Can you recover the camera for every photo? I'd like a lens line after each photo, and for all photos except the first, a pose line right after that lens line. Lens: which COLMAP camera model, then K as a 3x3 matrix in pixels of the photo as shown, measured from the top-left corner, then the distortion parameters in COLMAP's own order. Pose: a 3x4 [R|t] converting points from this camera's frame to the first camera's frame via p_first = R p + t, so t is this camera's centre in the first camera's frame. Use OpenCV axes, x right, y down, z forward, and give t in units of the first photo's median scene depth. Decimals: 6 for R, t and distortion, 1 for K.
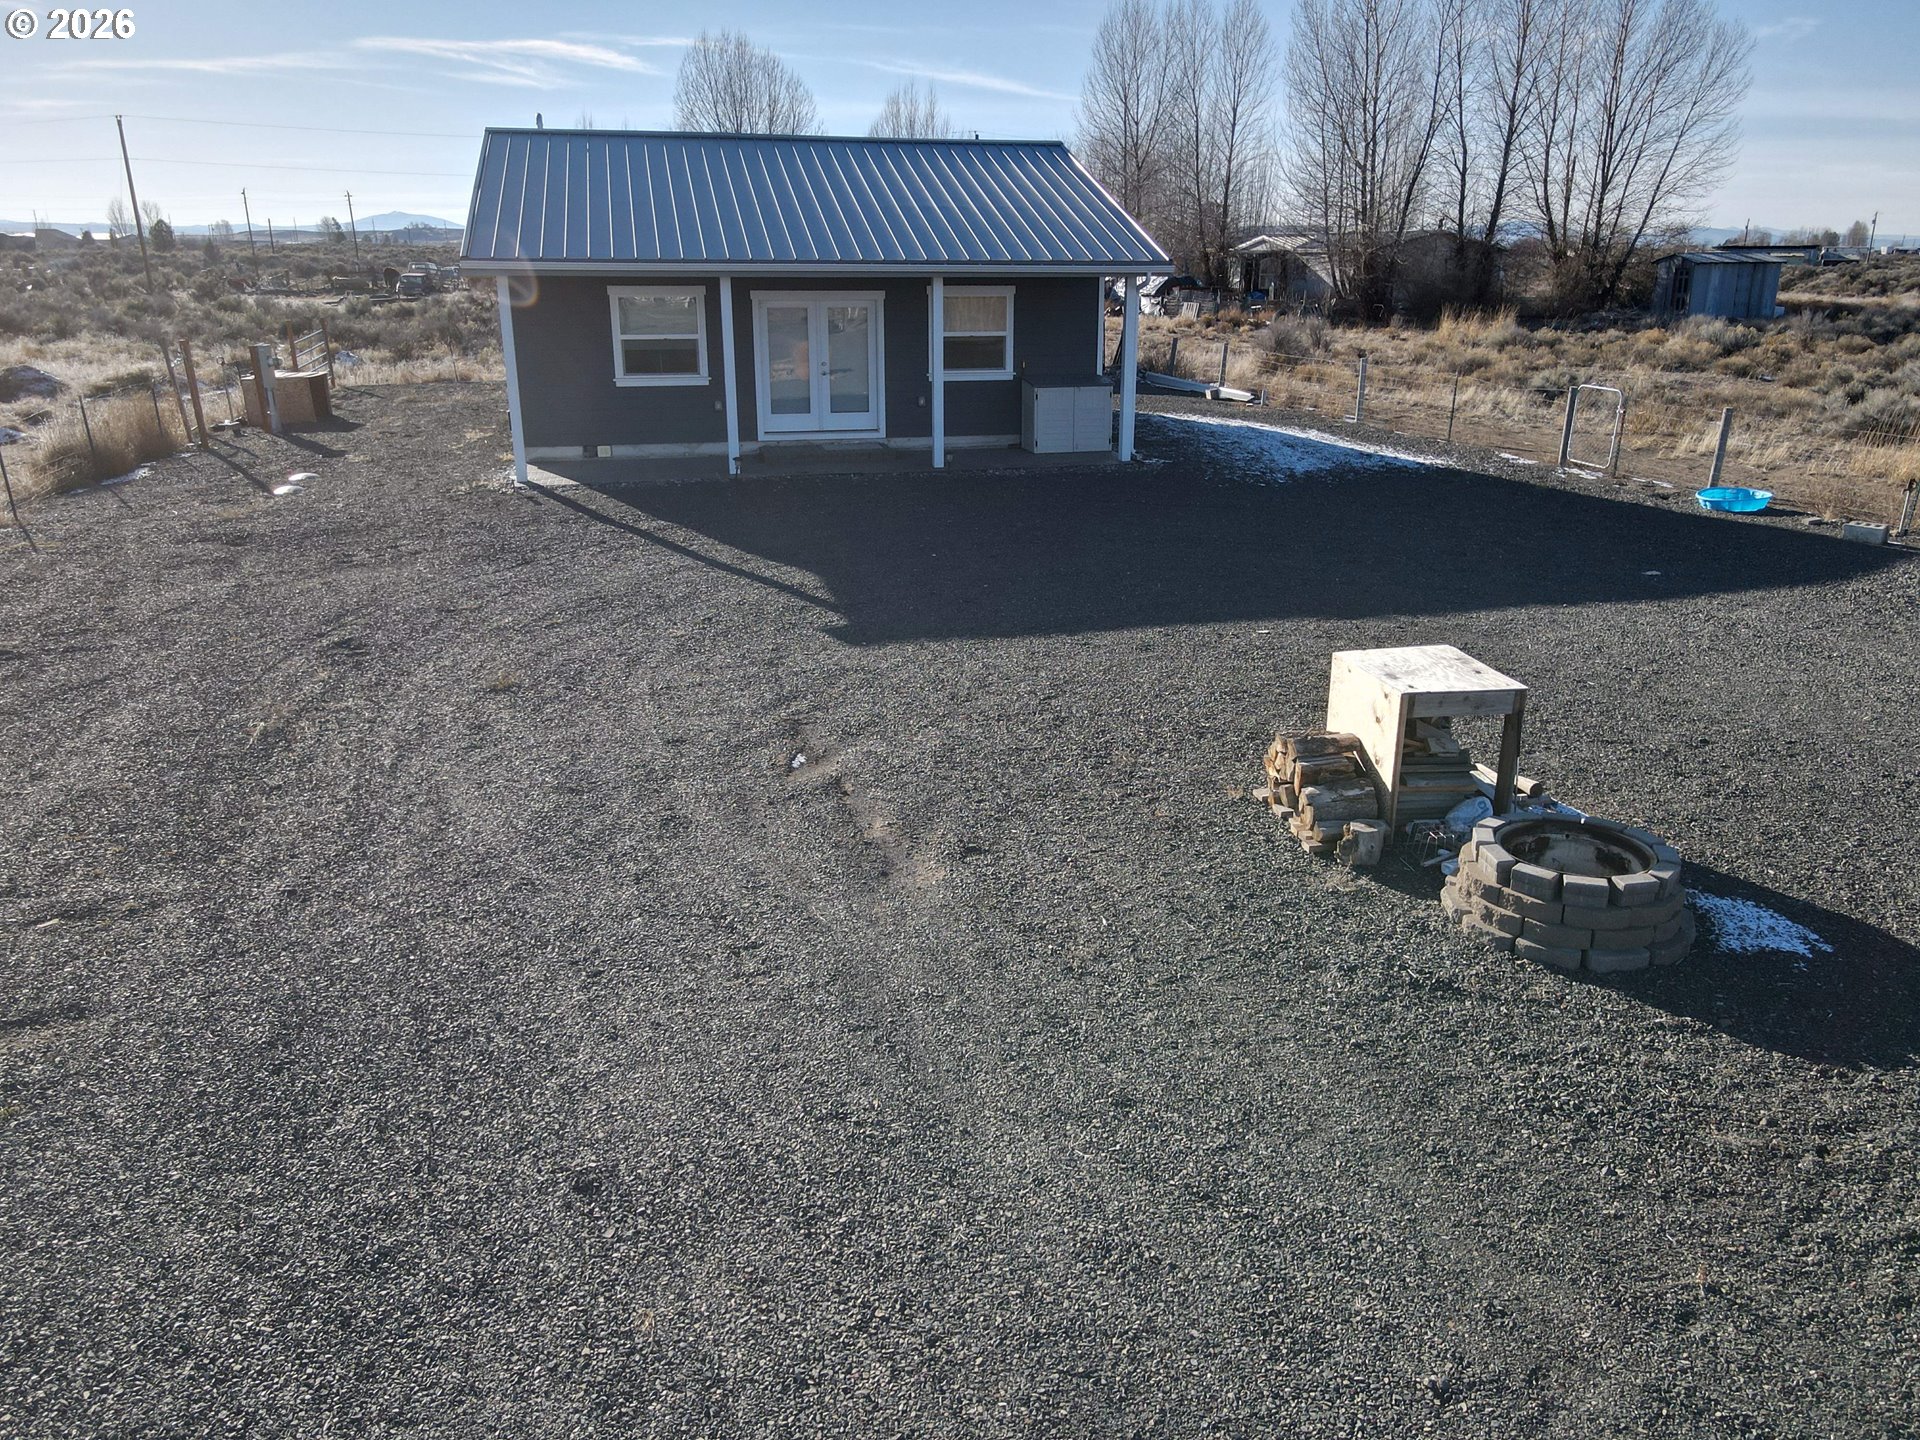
lens RADIAL K [[1399.5, 0, 960.0], [0, 1399.5, 720.0], [0, 0, 1]] dist [0.024052, -0.005467]
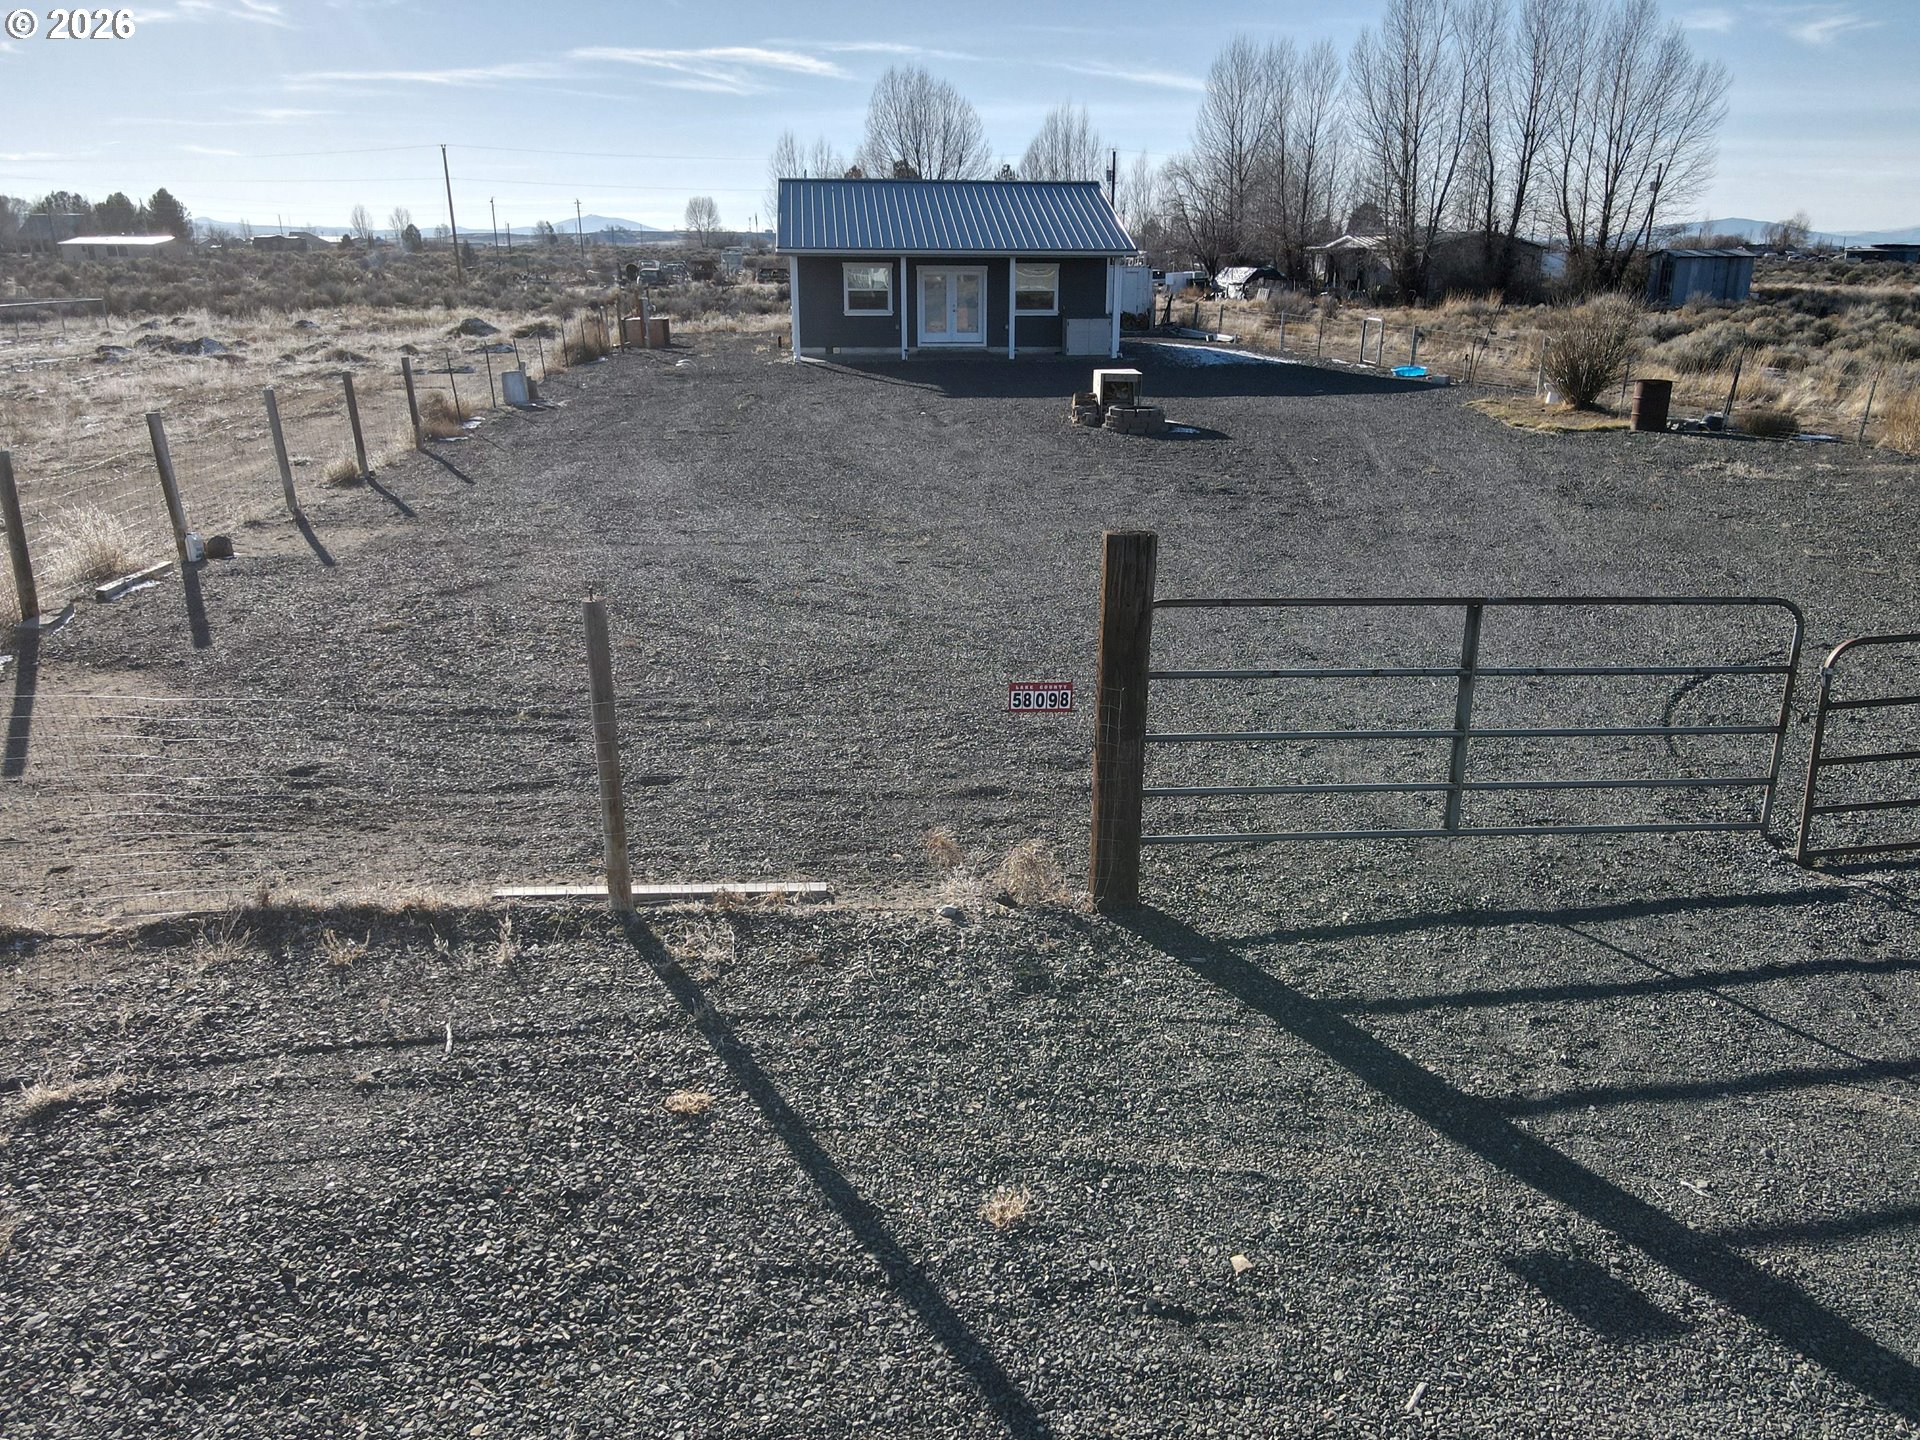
lens RADIAL K [[1399.5, 0, 960.0], [0, 1399.5, 720.0], [0, 0, 1]] dist [0.024052, -0.005467]
pose [[0.993035, 0.037598, -0.111658, 0.131730], [-0.037647, 0.999290, 0.001670, 0.276412], [0.111641, 0.002546, 0.993745, -0.800355]]
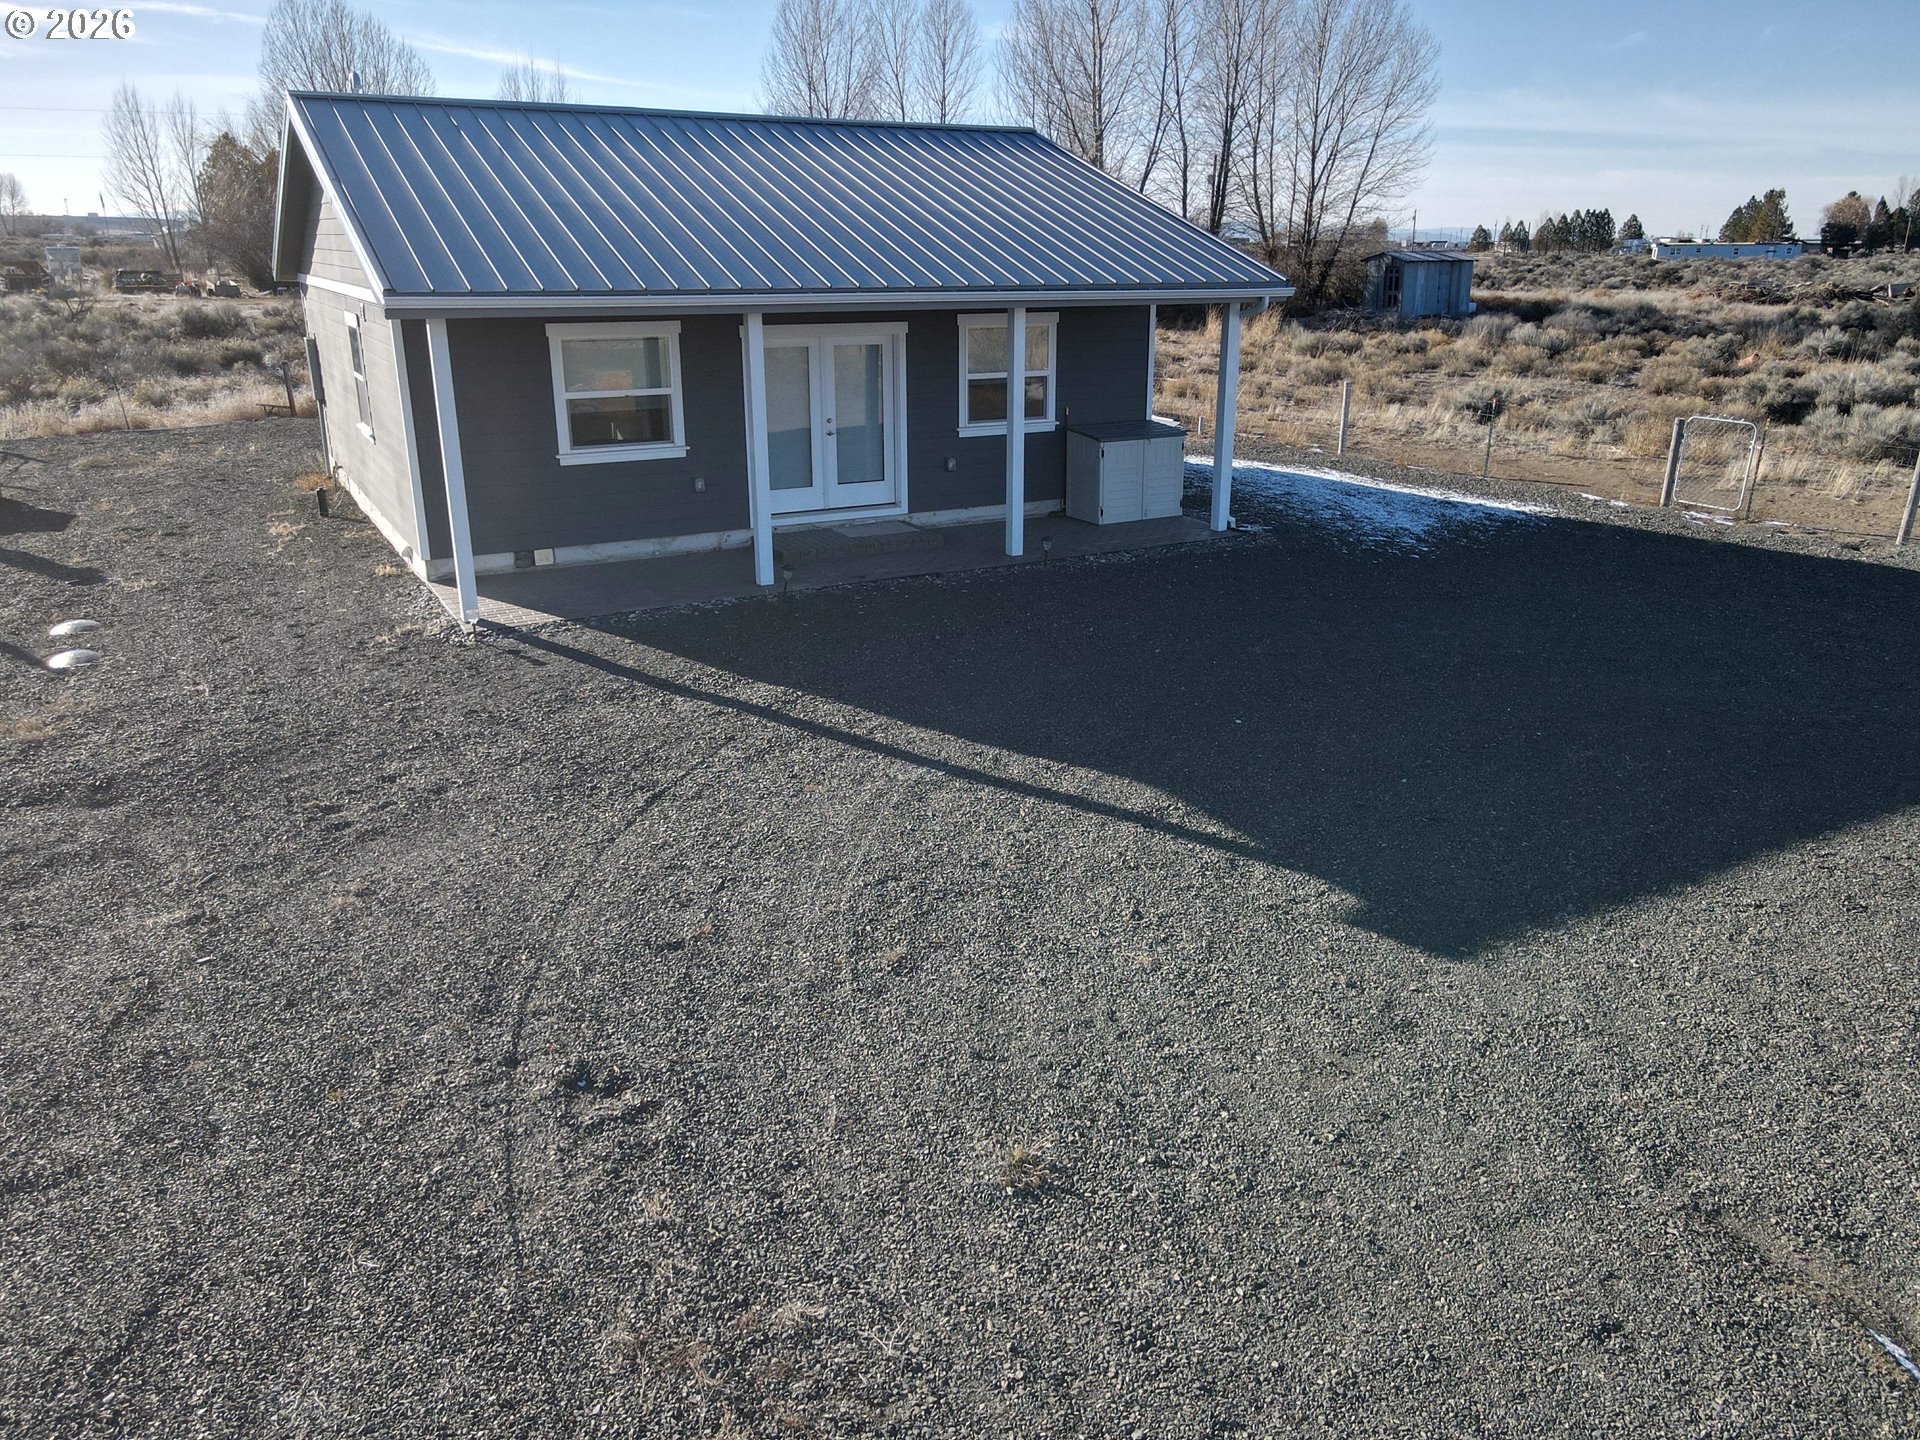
lens RADIAL K [[1399.5, 0, 960.0], [0, 1399.5, 720.0], [0, 0, 1]] dist [0.024052, -0.005467]
pose [[0.961635, -0.089335, 0.259378, -0.225444], [0.087698, 0.995986, 0.017901, -0.097151], [-0.259936, 0.005533, 0.965610, 0.248573]]
